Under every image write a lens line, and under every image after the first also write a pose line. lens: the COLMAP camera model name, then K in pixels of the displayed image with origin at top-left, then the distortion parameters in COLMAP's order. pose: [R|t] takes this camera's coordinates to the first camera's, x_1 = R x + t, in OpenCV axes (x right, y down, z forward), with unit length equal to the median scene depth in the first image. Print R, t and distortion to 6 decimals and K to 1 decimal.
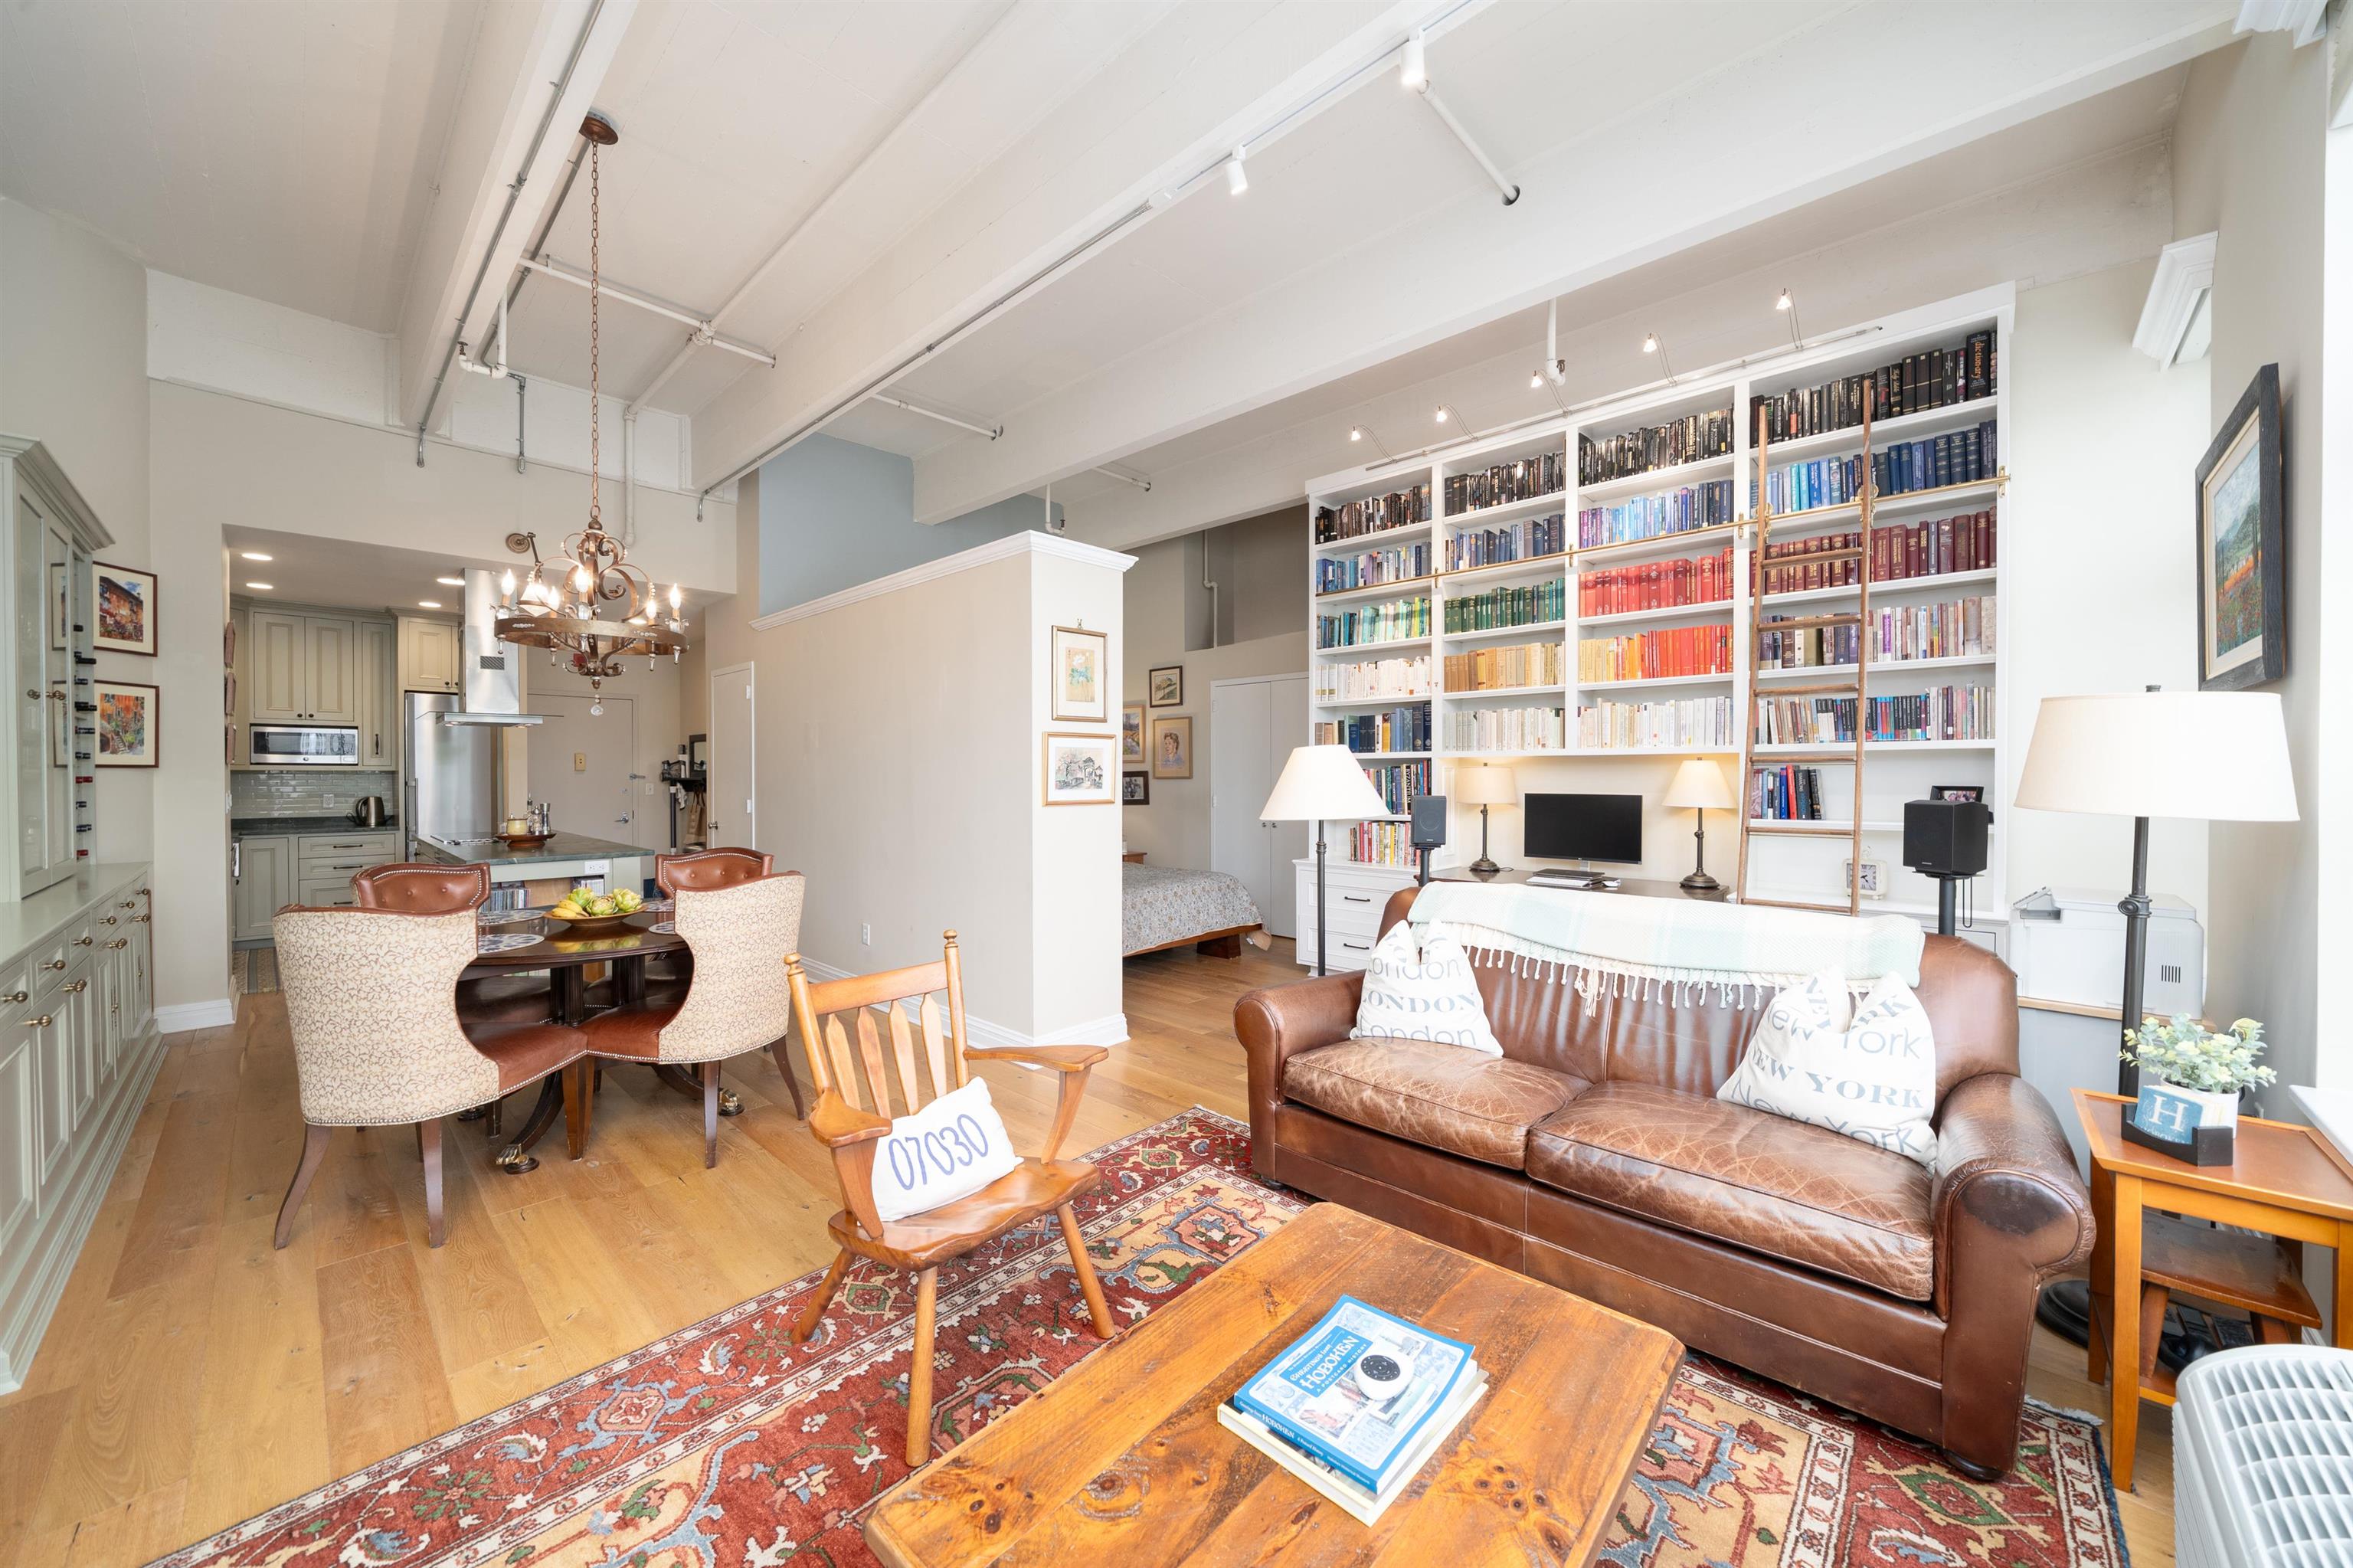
lens RADIAL K [[858.6, 0, 1164.6], [0, 858.6, 781.0], [0, 0, 1]] dist [-0.001117, -0.000037]
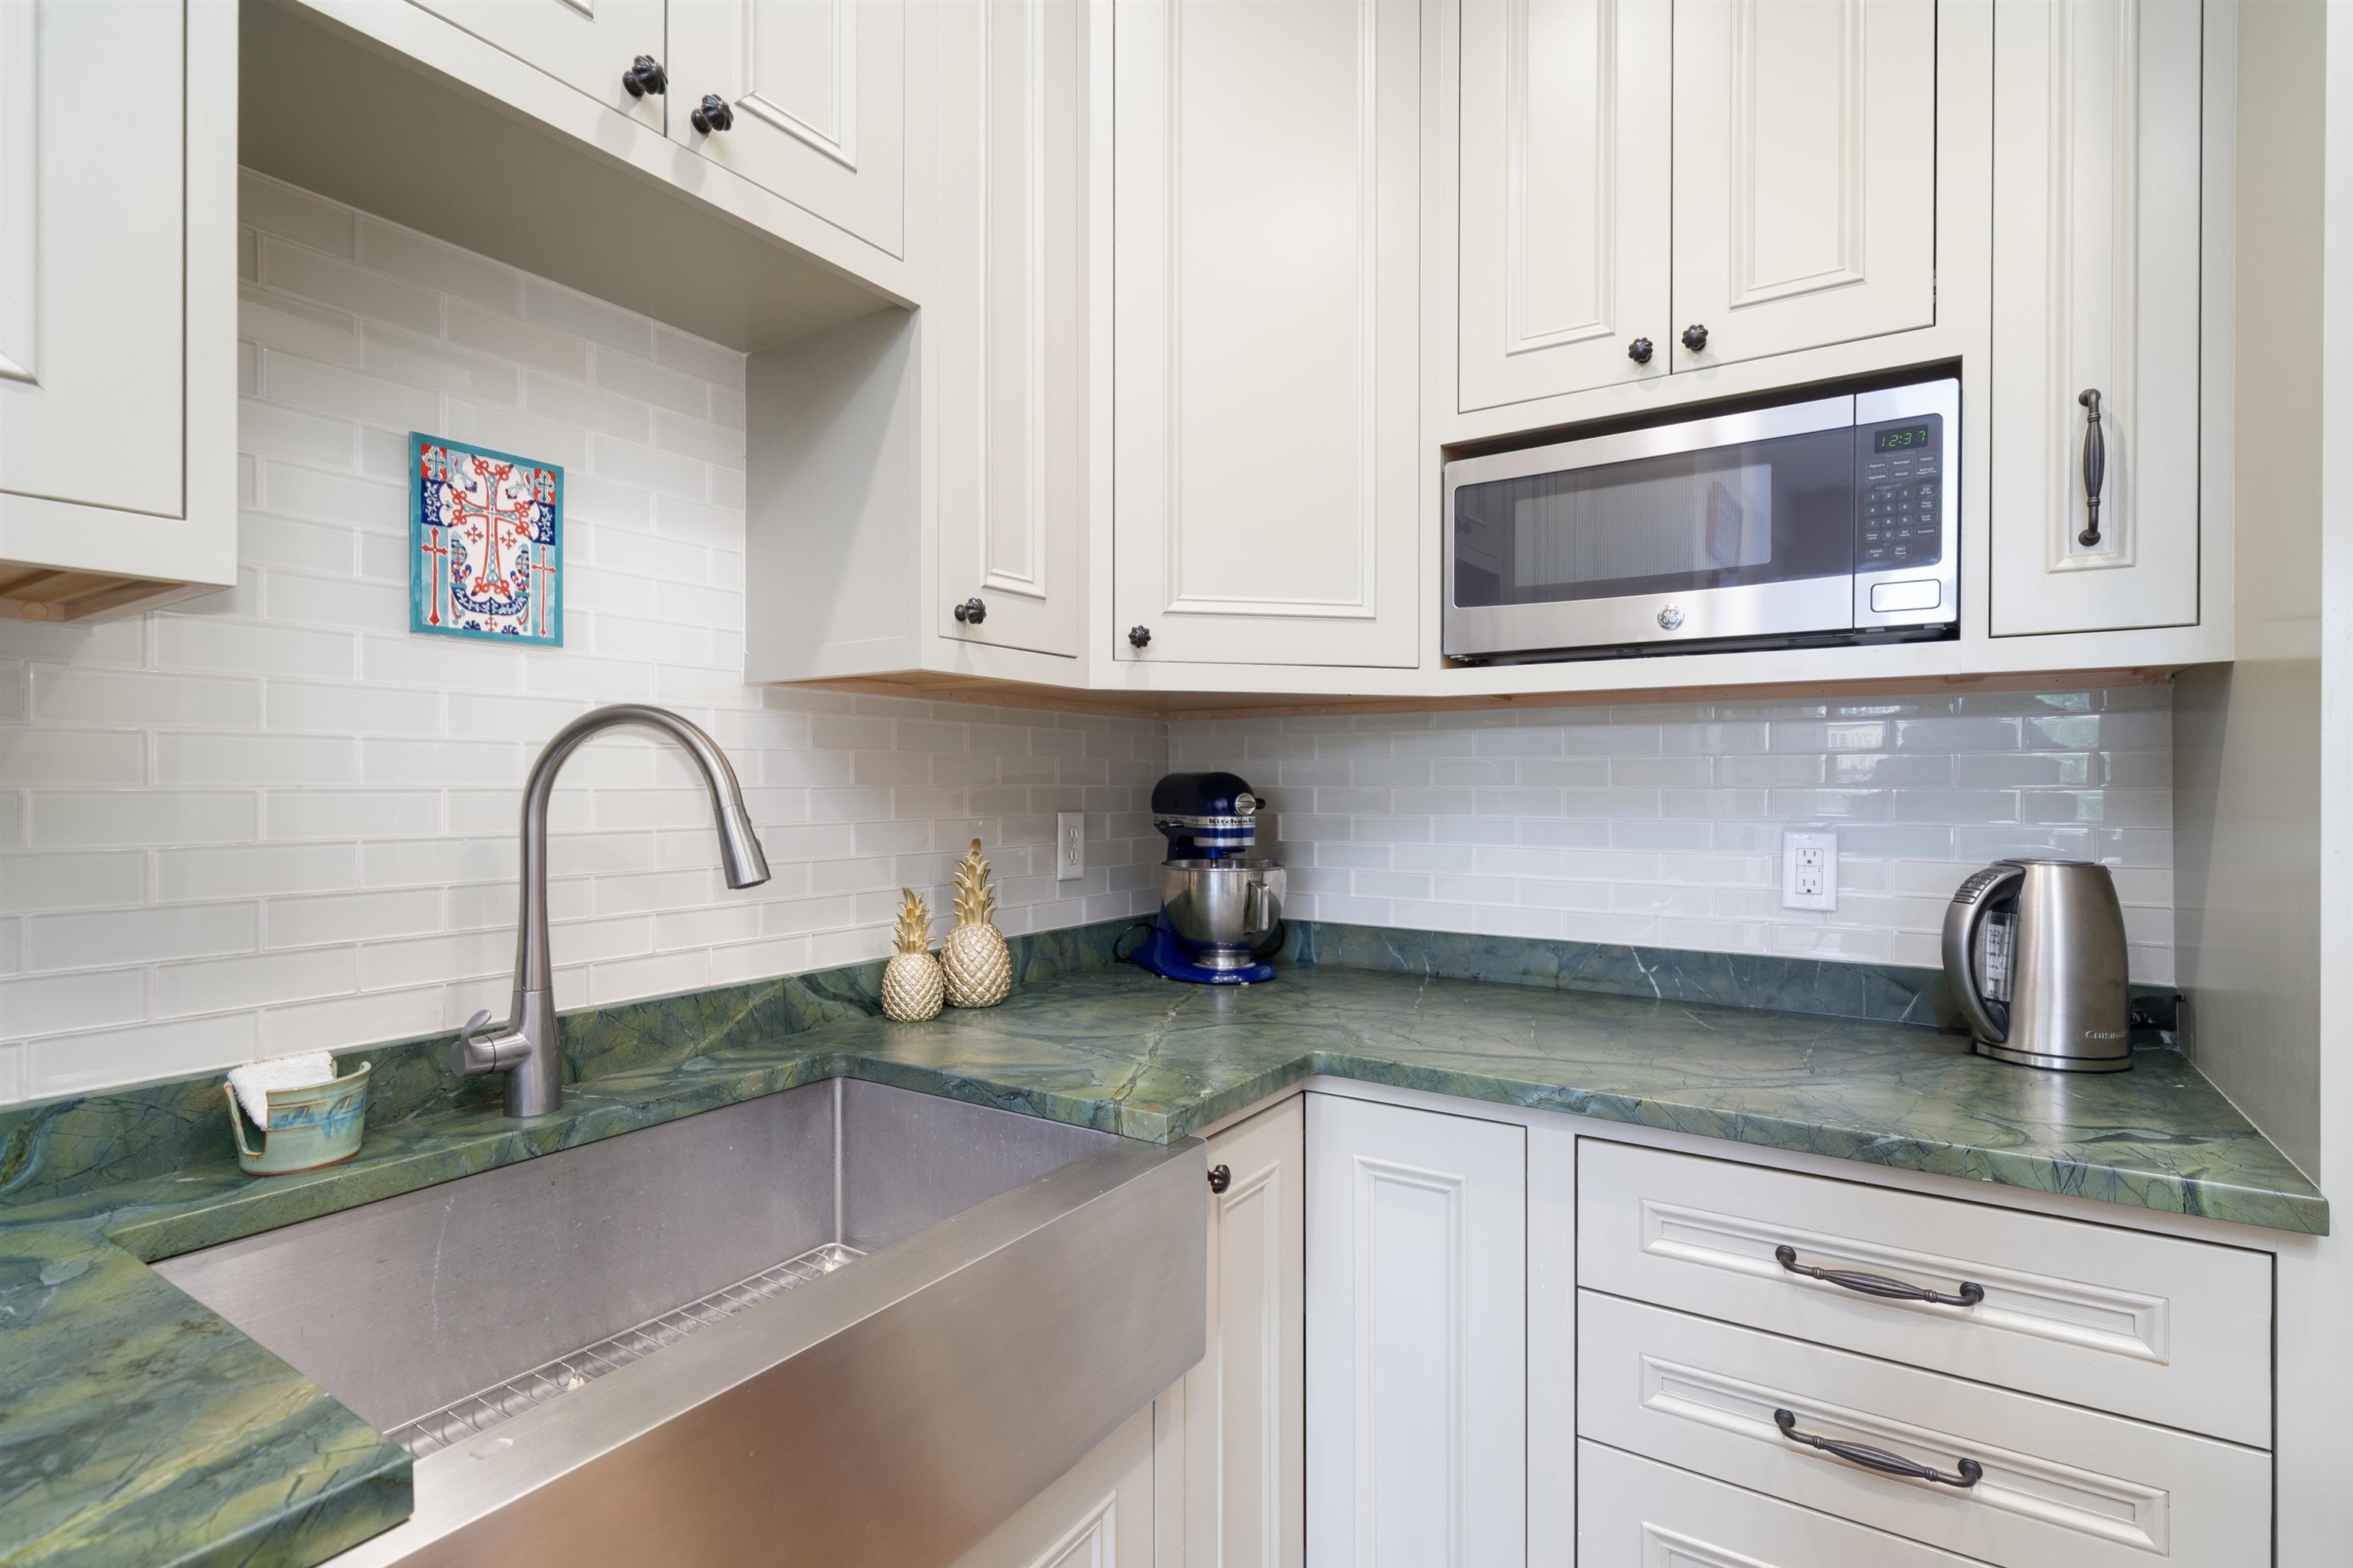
lens RADIAL K [[1110.7, 0, 1176.5], [0, 1110.7, 784.0], [0, 0, 1]] dist [-0.001200, -0.000238]
pose [[0.188762, -0.001452, -0.982022, -1.075192], [-0.009144, 0.999953, -0.003236, 0.009705], [0.981980, 0.009591, 0.188739, 1.149296]]
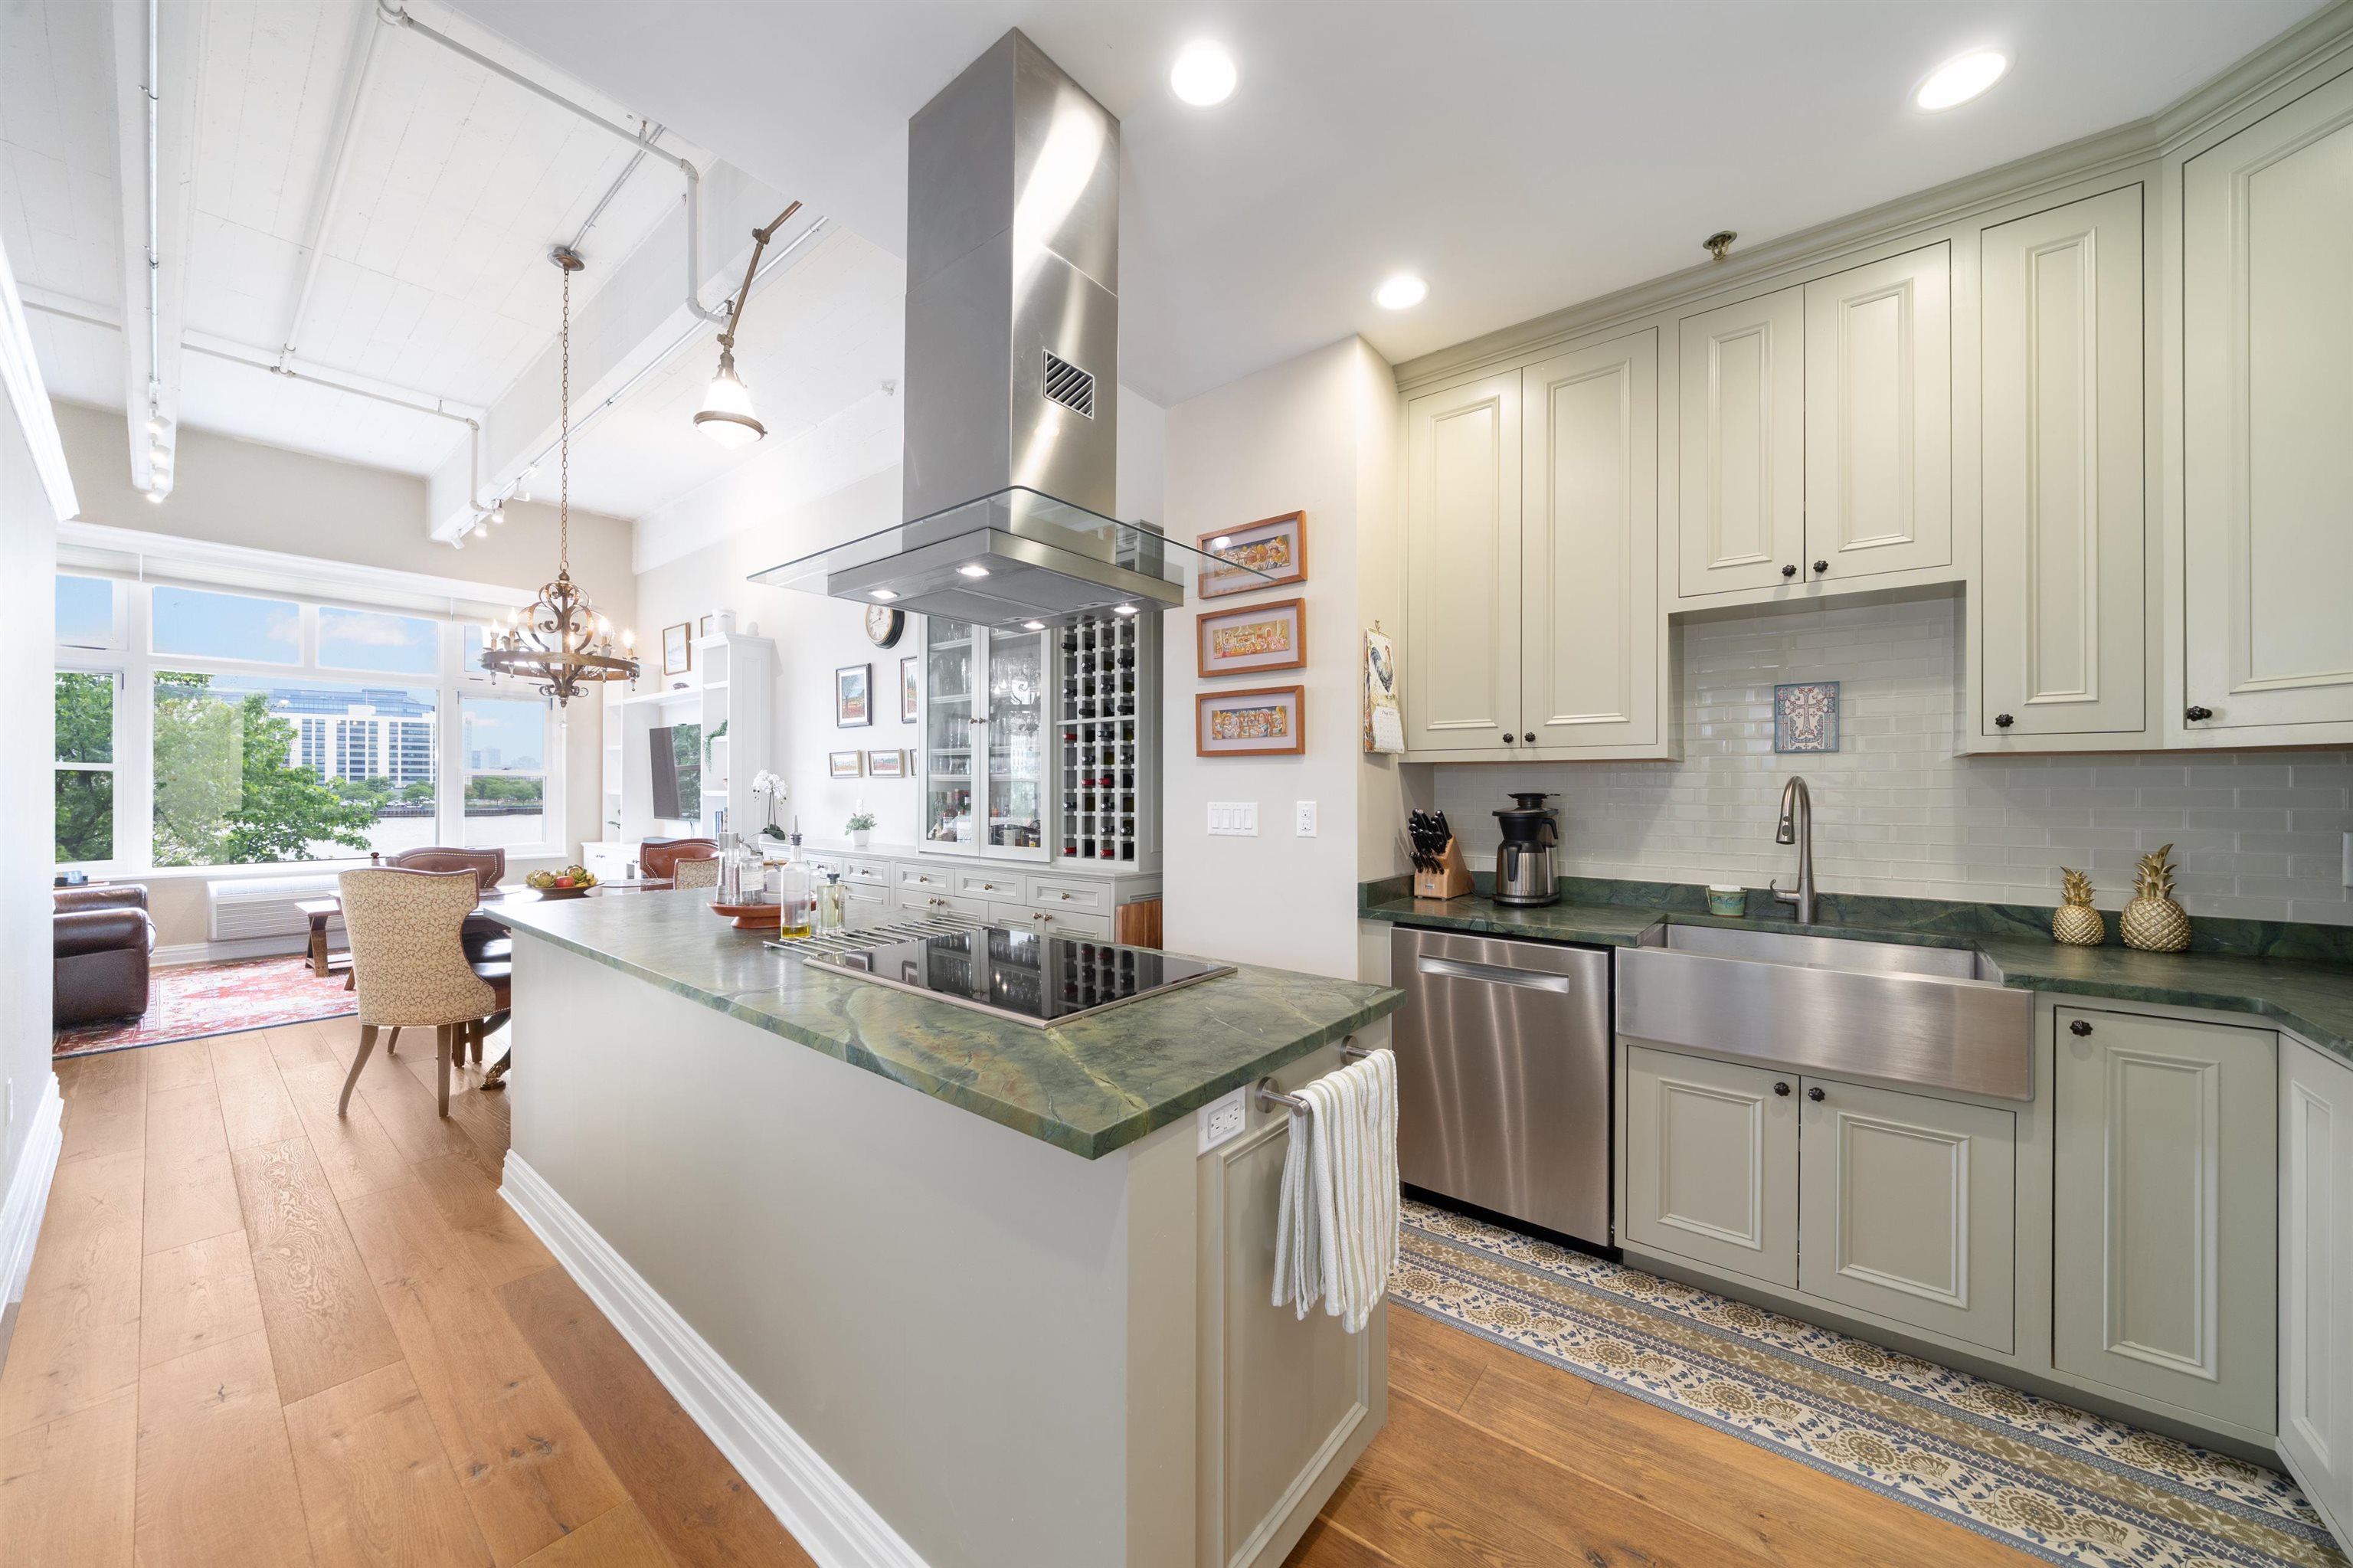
lens RADIAL K [[830.0, 0, 1172.6], [0, 830.0, 786.3], [0, 0, 1]] dist [-0.005885, 0.000264]
pose [[-0.995681, -0.000890, -0.092839, -0.928373], [-0.001580, 0.999972, 0.007358, -0.002615], [0.092830, 0.007473, -0.995654, 1.479429]]
